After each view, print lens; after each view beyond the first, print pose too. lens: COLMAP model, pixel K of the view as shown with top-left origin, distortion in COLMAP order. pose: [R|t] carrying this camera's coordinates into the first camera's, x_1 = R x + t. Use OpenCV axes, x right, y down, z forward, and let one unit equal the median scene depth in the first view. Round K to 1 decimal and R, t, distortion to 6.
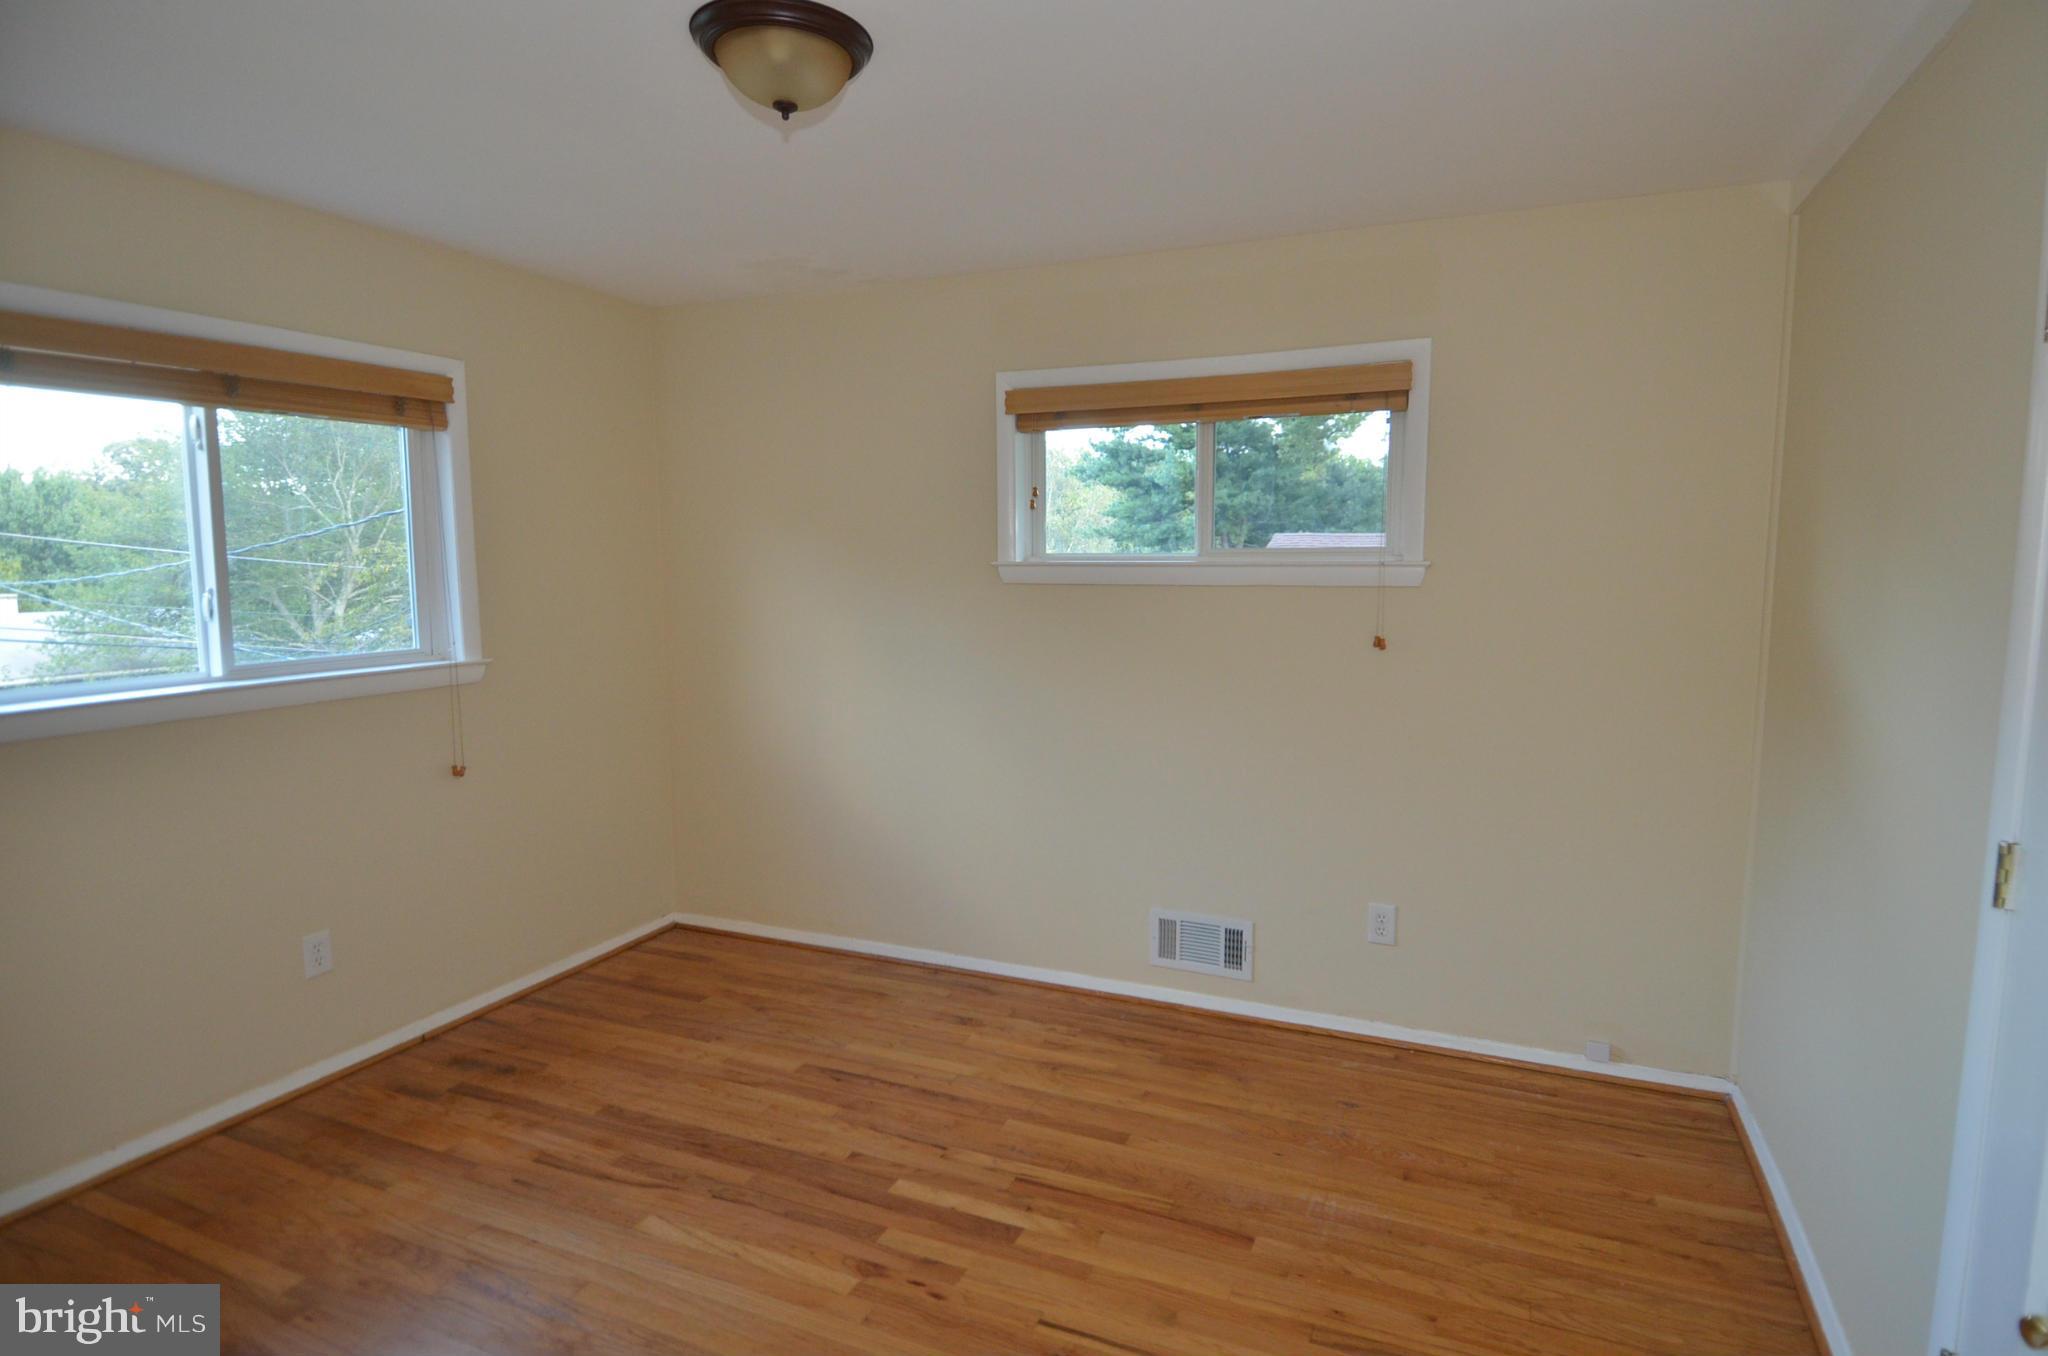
lens RADIAL K [[1093.5, 0, 1079.3], [0, 1093.5, 670.0], [0, 0, 1]] dist [0.063697, -0.067015]
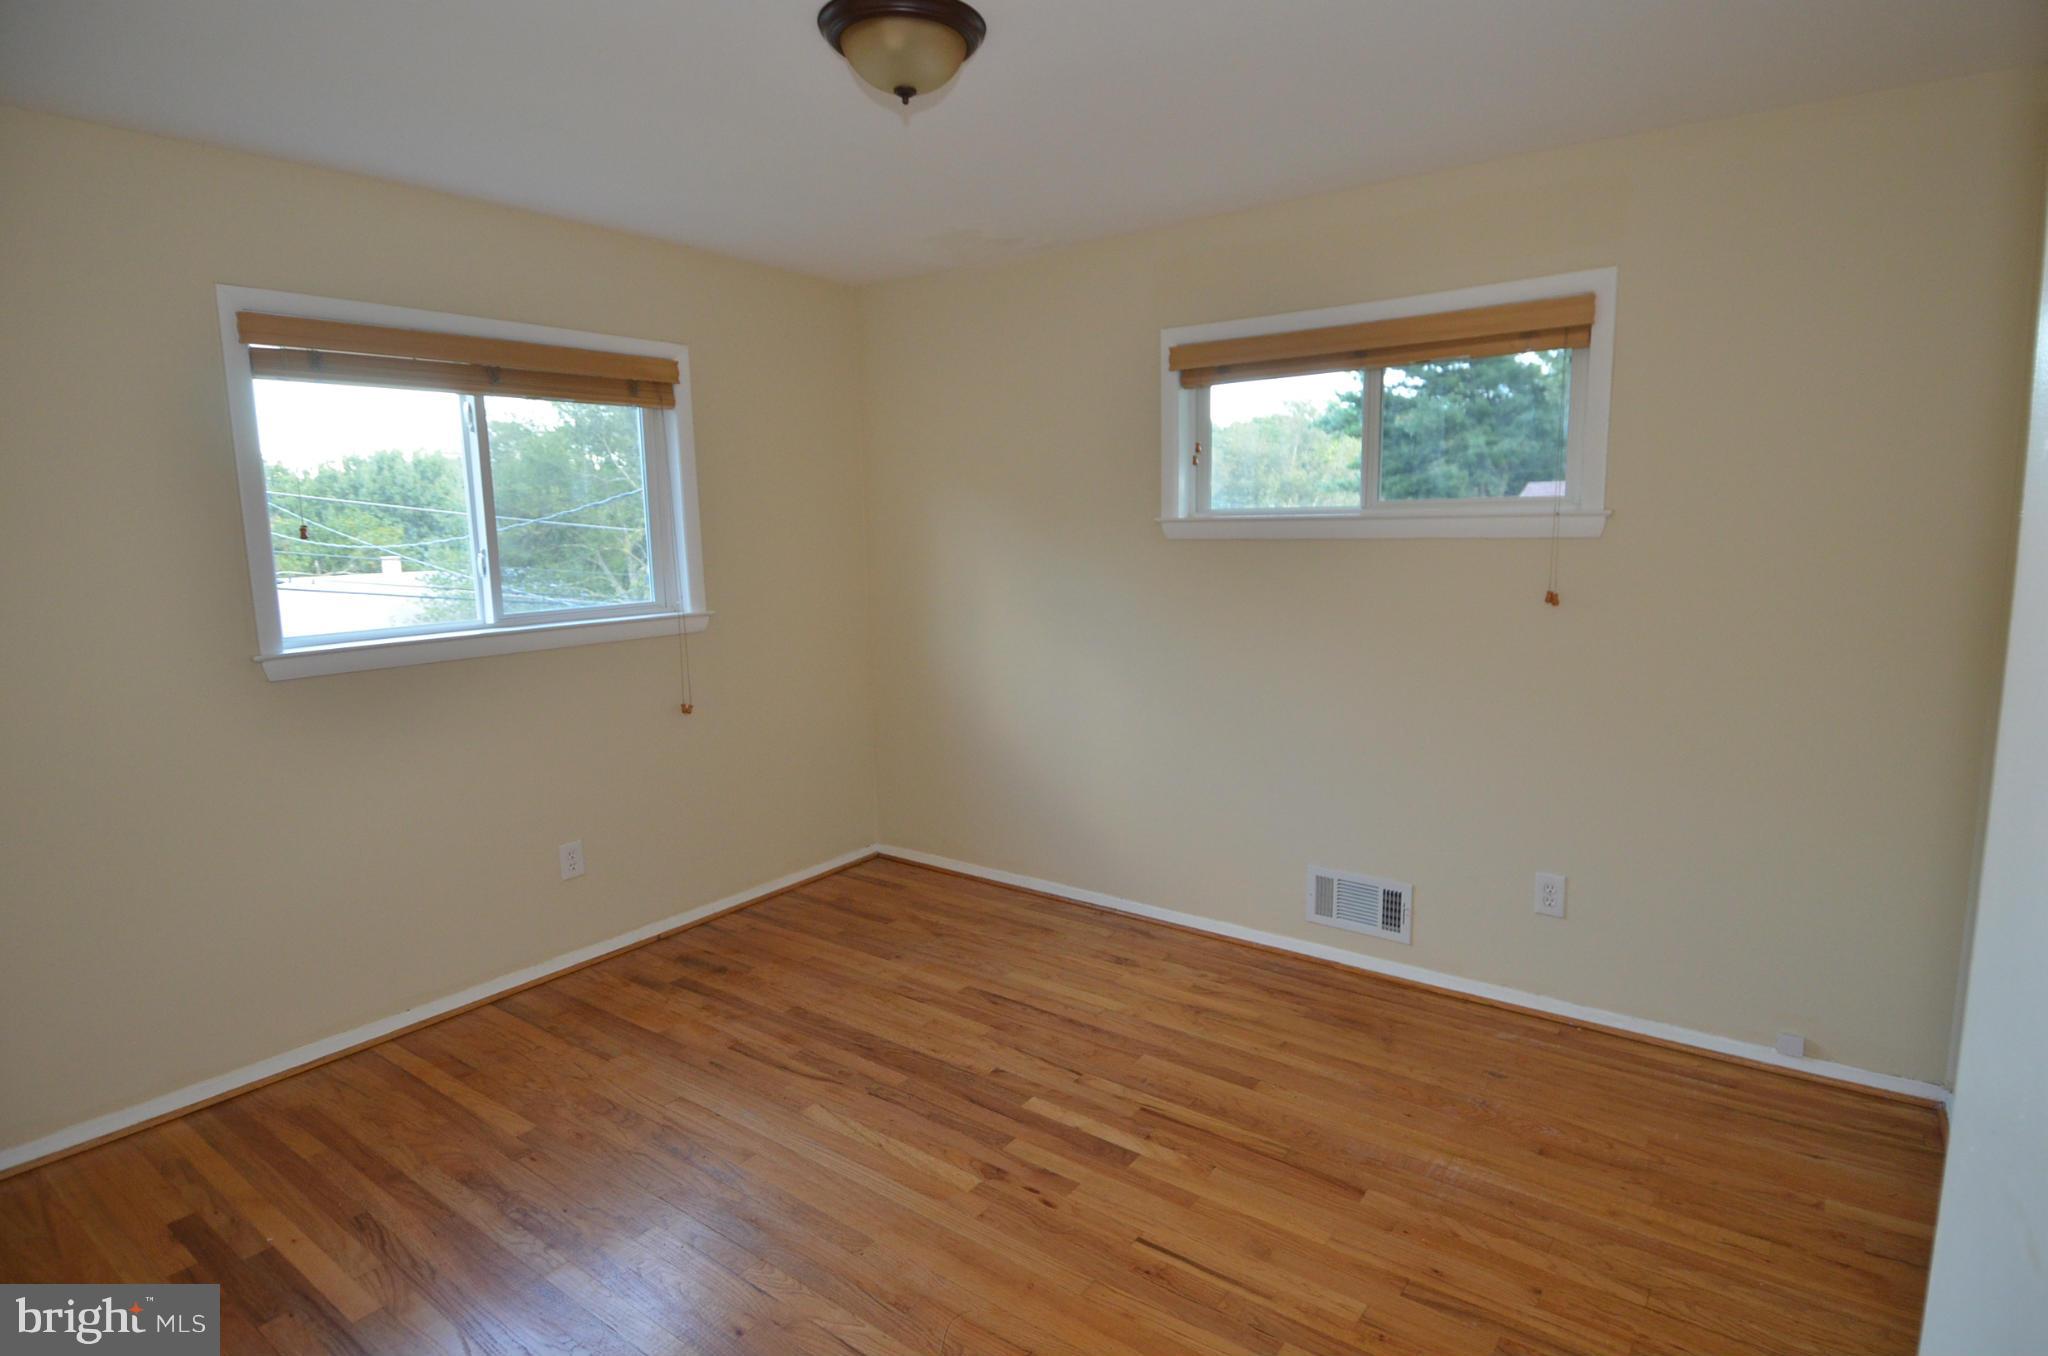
lens RADIAL K [[1093.5, 0, 1079.3], [0, 1093.5, 670.0], [0, 0, 1]] dist [0.063697, -0.067015]
pose [[0.973947, 0.017152, -0.226128, 0.104521], [-0.008584, 0.999209, 0.038817, 0.004053], [0.226615, -0.035865, 0.973324, -0.015034]]
